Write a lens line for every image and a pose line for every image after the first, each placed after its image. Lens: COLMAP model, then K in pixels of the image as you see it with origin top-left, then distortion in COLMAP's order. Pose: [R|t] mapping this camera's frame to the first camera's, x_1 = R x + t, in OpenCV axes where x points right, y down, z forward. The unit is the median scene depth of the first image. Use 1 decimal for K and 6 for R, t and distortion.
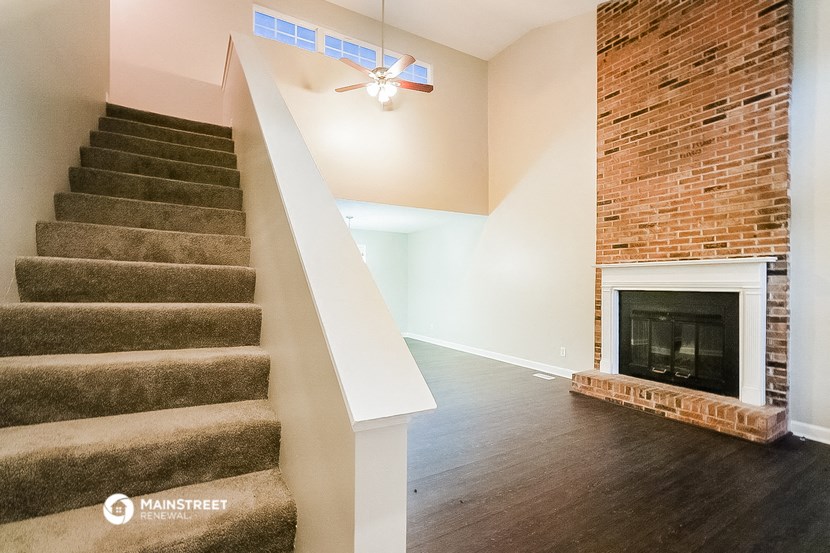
lens RADIAL K [[393.4, 0, 417.3], [0, 393.4, 280.3], [0, 0, 1]] dist [-0.038270, 0.009907]
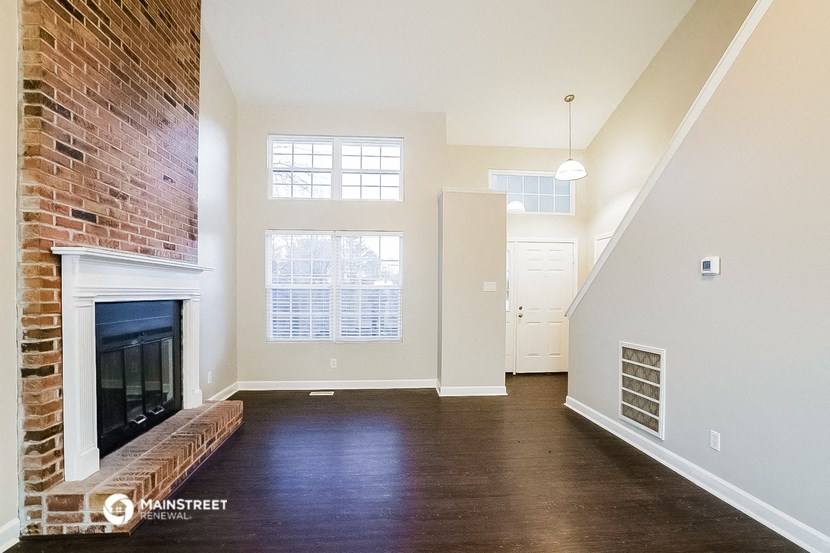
lens RADIAL K [[393.4, 0, 414.6], [0, 393.4, 299.0], [0, 0, 1]] dist [-0.038270, 0.009907]
pose [[-0.905023, -0.014979, 0.425098, -0.087302], [-0.011796, 0.999879, 0.010119, 0.011052], [-0.425198, 0.004143, -0.905091, 1.397449]]
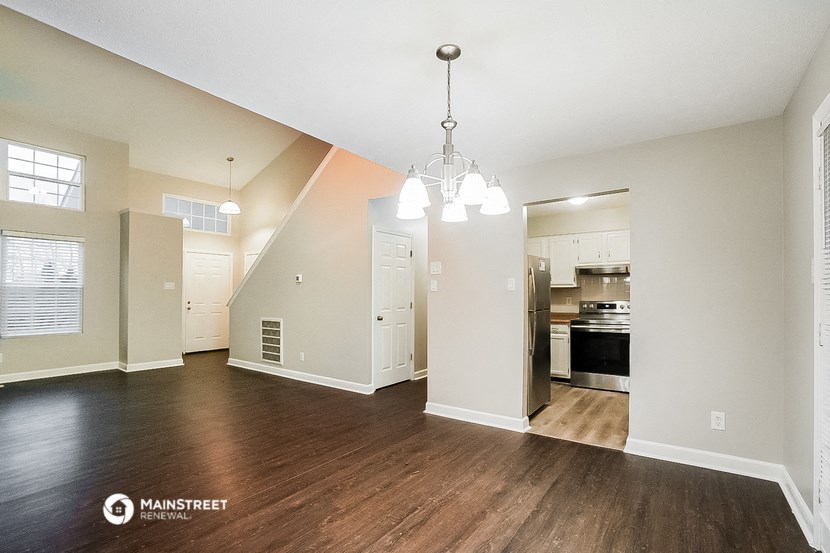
lens RADIAL K [[381.0, 0, 409.9], [0, 381.0, 293.2], [0, 0, 1]] dist [-0.022930, 0.004166]
pose [[-0.916976, -0.013702, -0.398707, -0.072931], [-0.007817, 0.999835, -0.016381, 0.027570], [0.398866, -0.011904, -0.916932, 2.037349]]
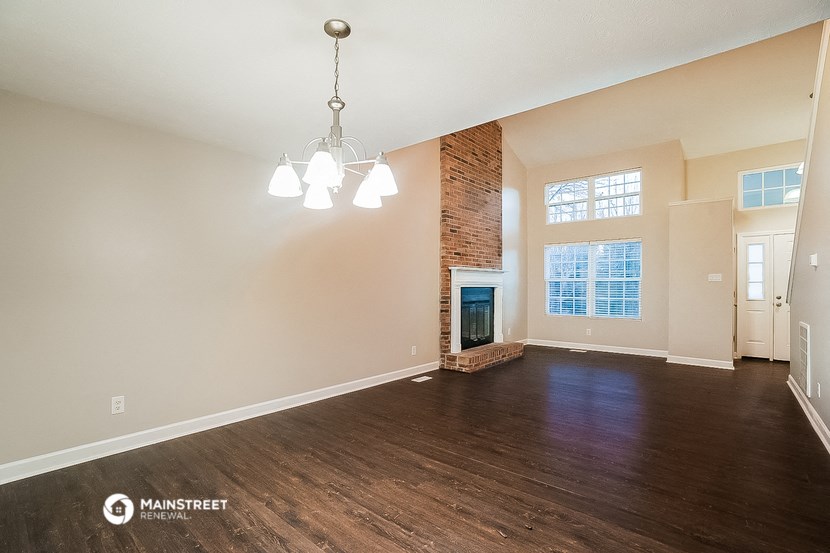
lens RADIAL K [[381.0, 0, 424.0], [0, 381.0, 279.1], [0, 0, 1]] dist [-0.022930, 0.004166]
pose [[-0.355360, 0.010545, 0.934670, -0.706175], [-0.011290, 0.999815, -0.015572, 0.021045], [-0.934661, -0.016086, -0.355175, 1.719569]]
